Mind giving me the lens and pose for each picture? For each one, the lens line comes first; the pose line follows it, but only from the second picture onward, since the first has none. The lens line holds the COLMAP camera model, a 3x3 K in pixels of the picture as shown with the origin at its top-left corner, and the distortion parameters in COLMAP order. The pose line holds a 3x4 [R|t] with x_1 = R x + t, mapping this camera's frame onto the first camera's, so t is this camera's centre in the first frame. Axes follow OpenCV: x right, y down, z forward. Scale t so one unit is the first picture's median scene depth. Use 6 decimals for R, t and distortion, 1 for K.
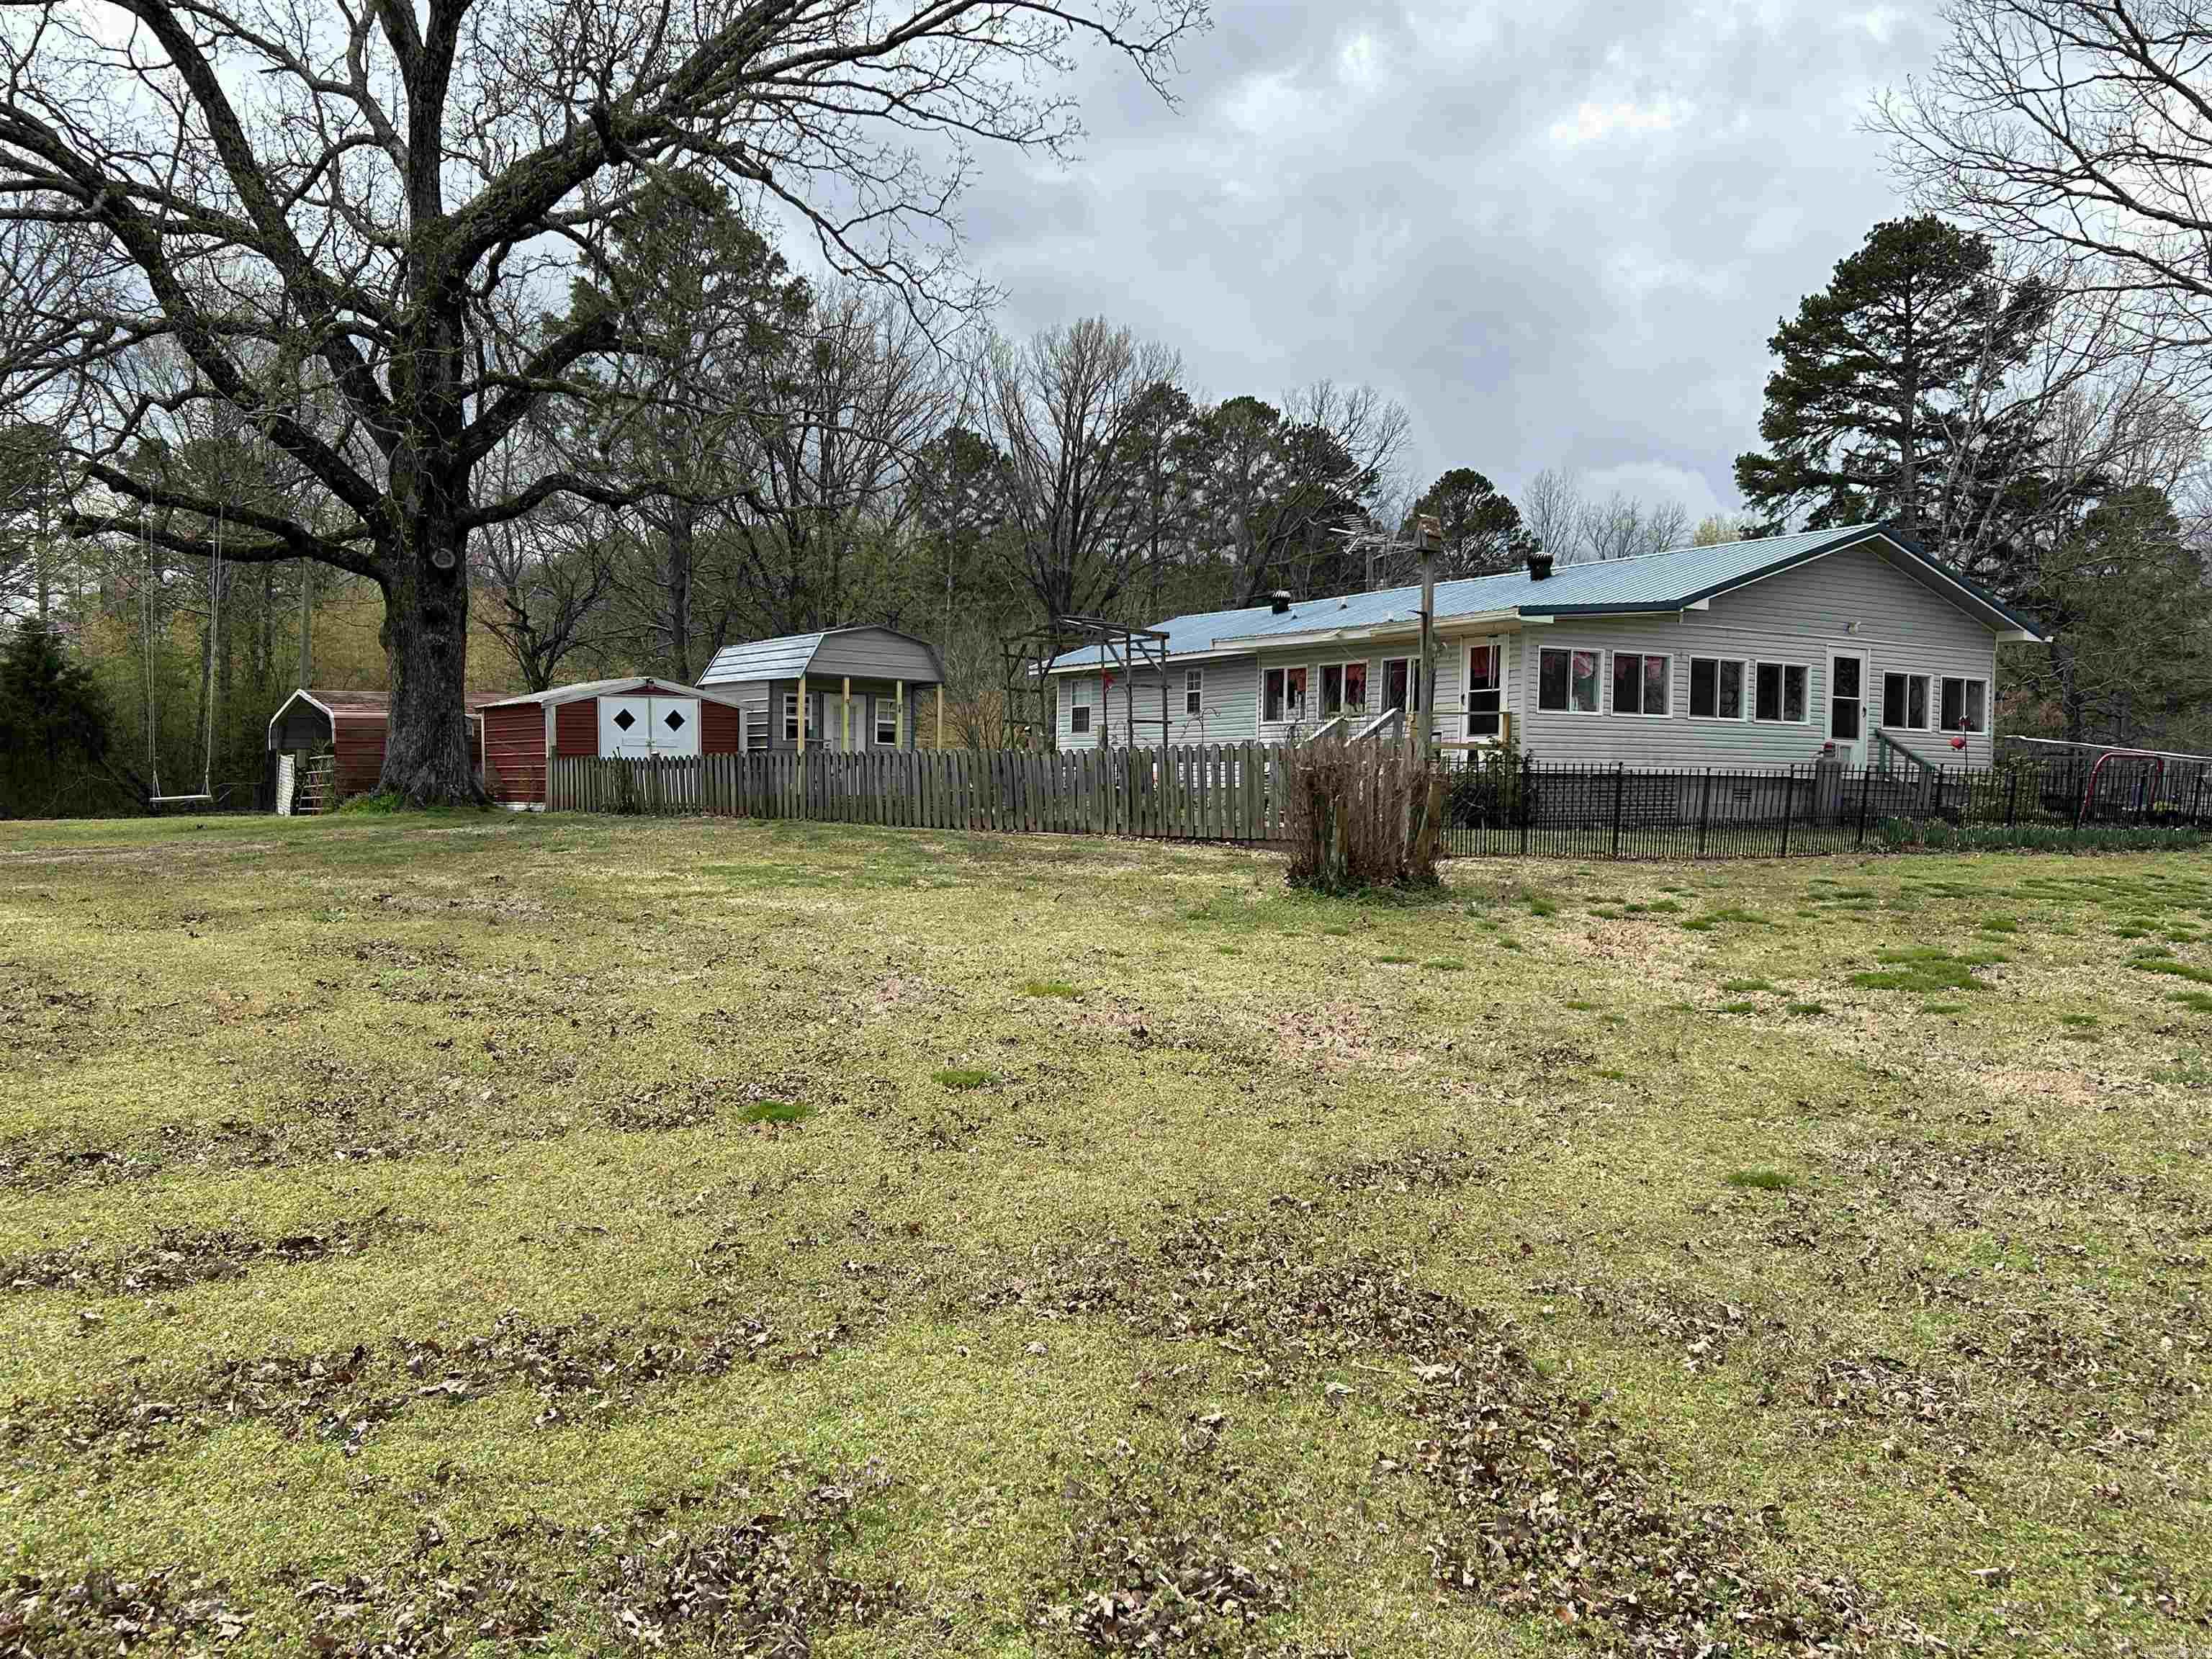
lens RADIAL K [[1930.4, 0, 1093.7], [0, 1930.4, 810.2], [0, 0, 1]] dist [0.055818, -0.082583]
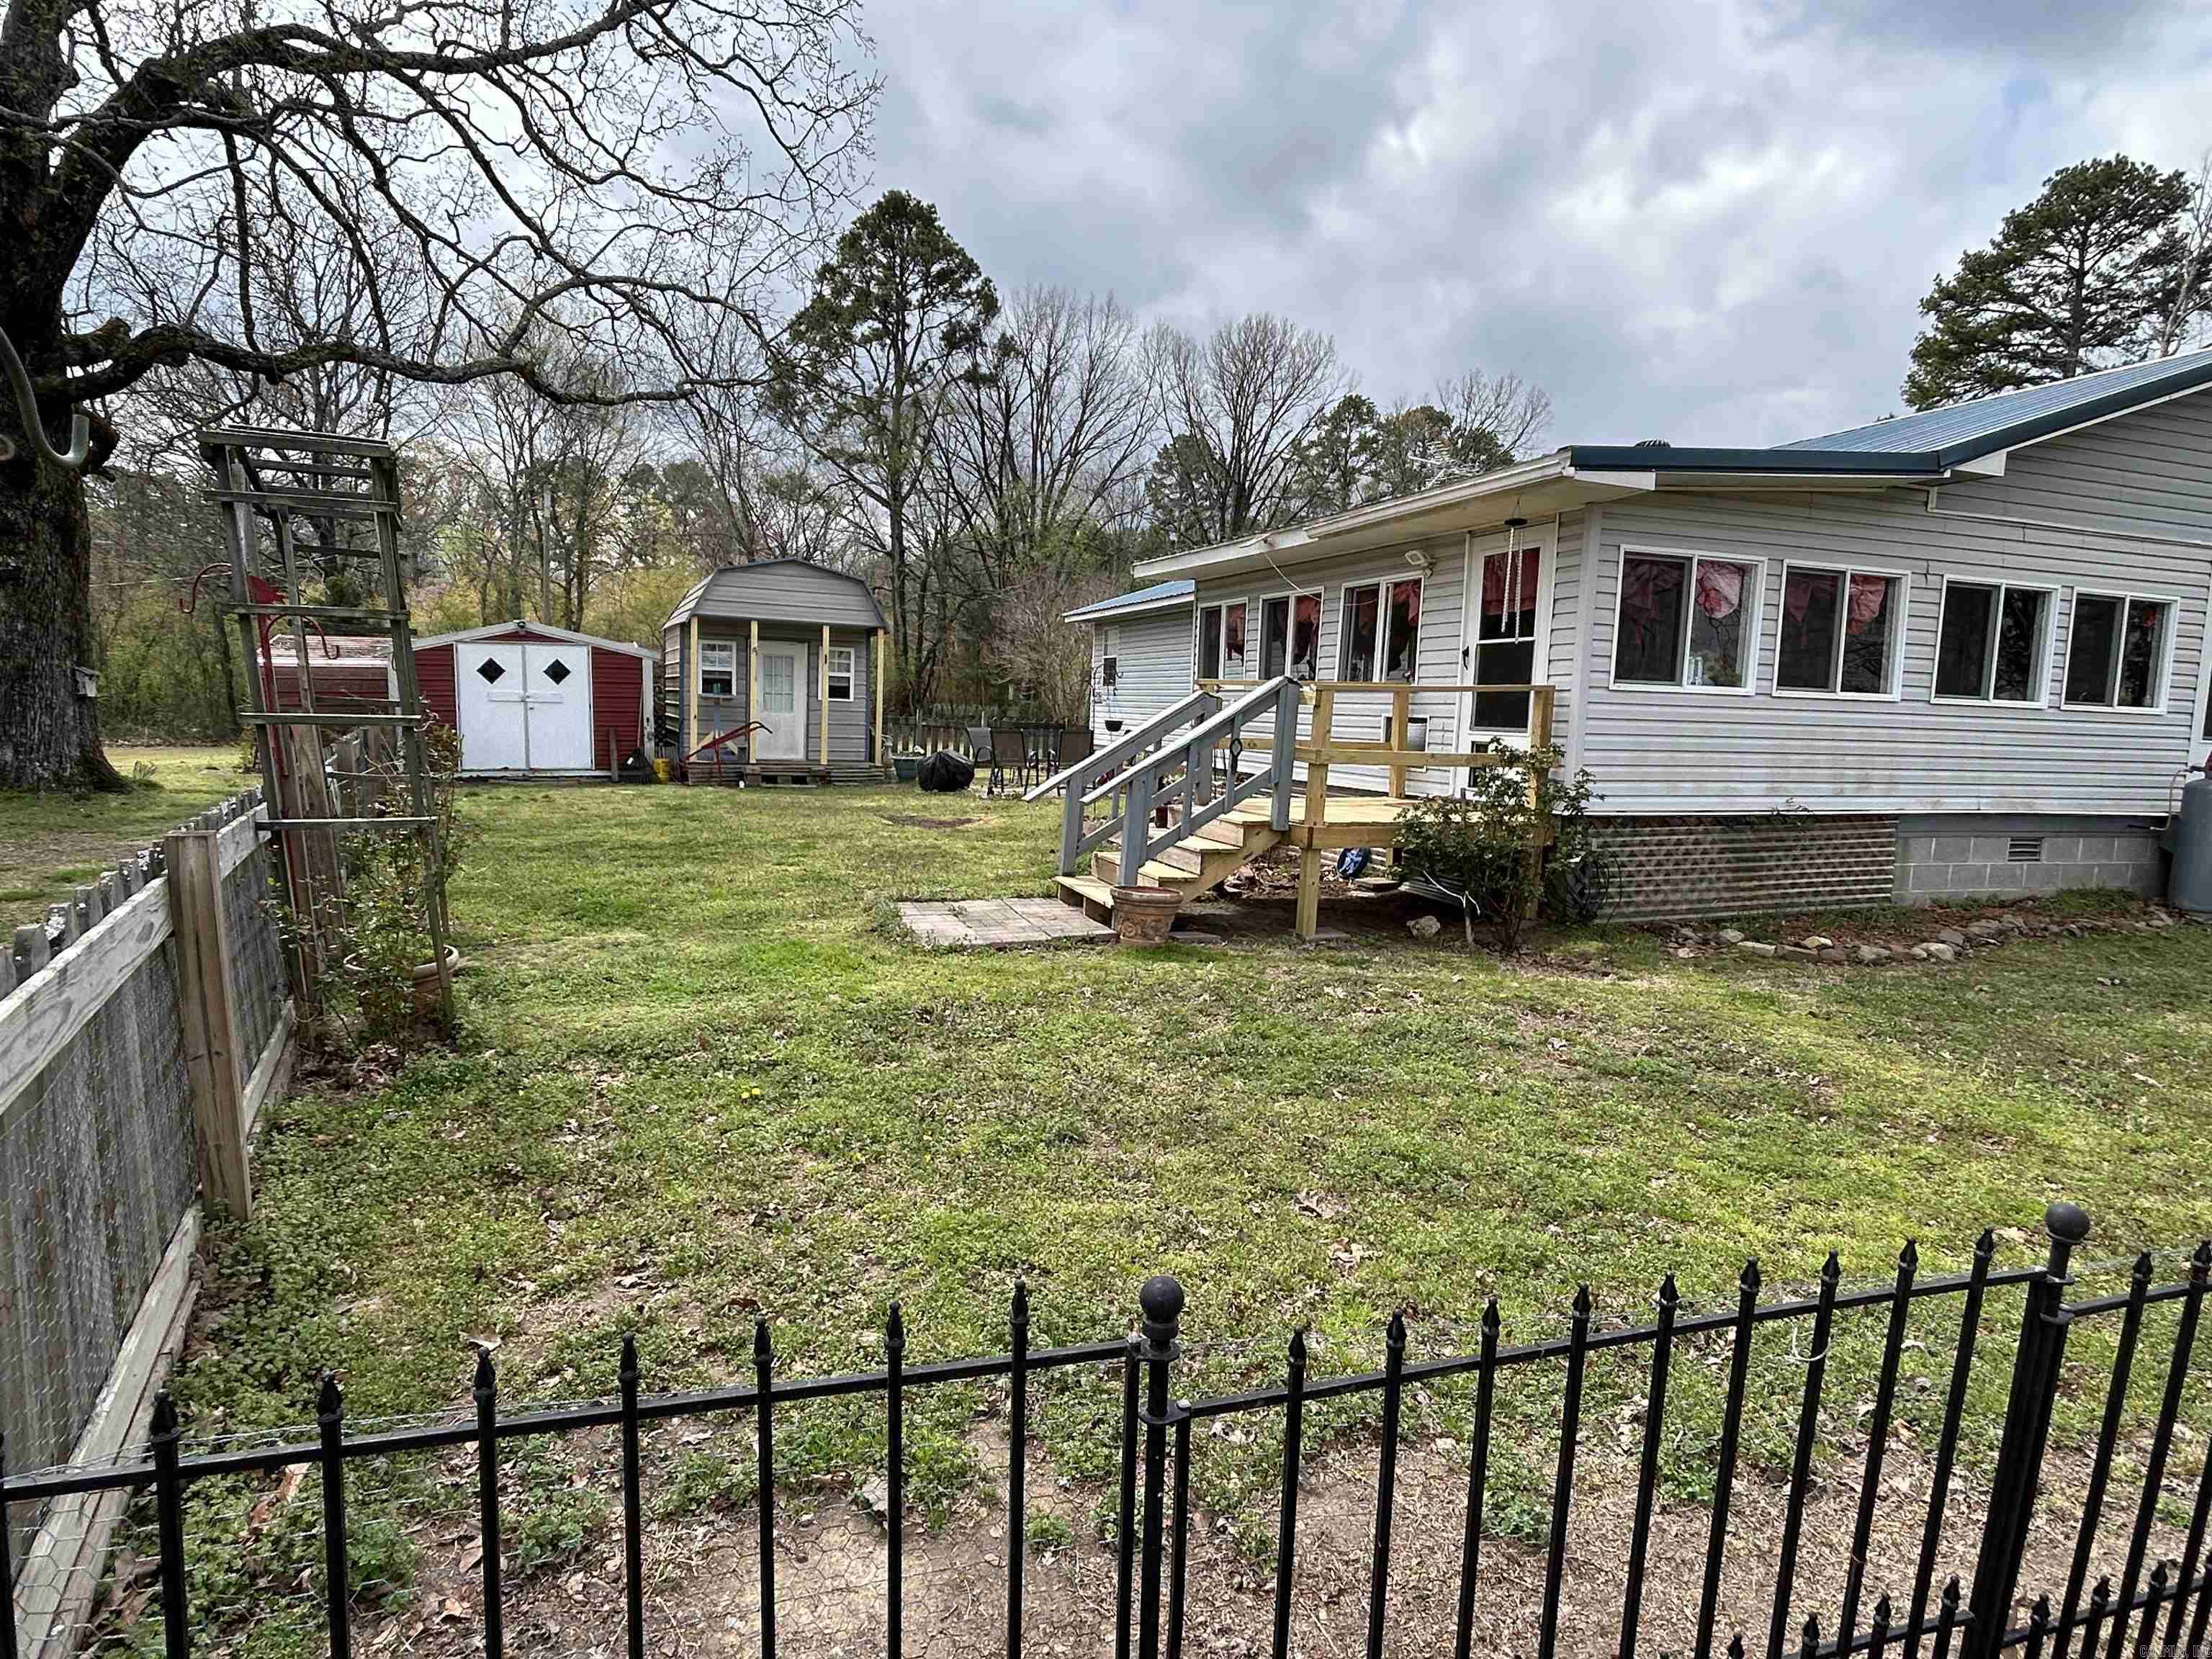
lens RADIAL K [[1169.6, 0, 1103.5], [0, 1169.6, 828.1], [0, 0, 1]] dist [-0.011188, 0.006617]
pose [[0.975498, 0.040983, -0.216157, 0.135655], [-0.020239, 0.995047, 0.097320, -0.032950], [0.219075, -0.090561, 0.971496, 0.546786]]
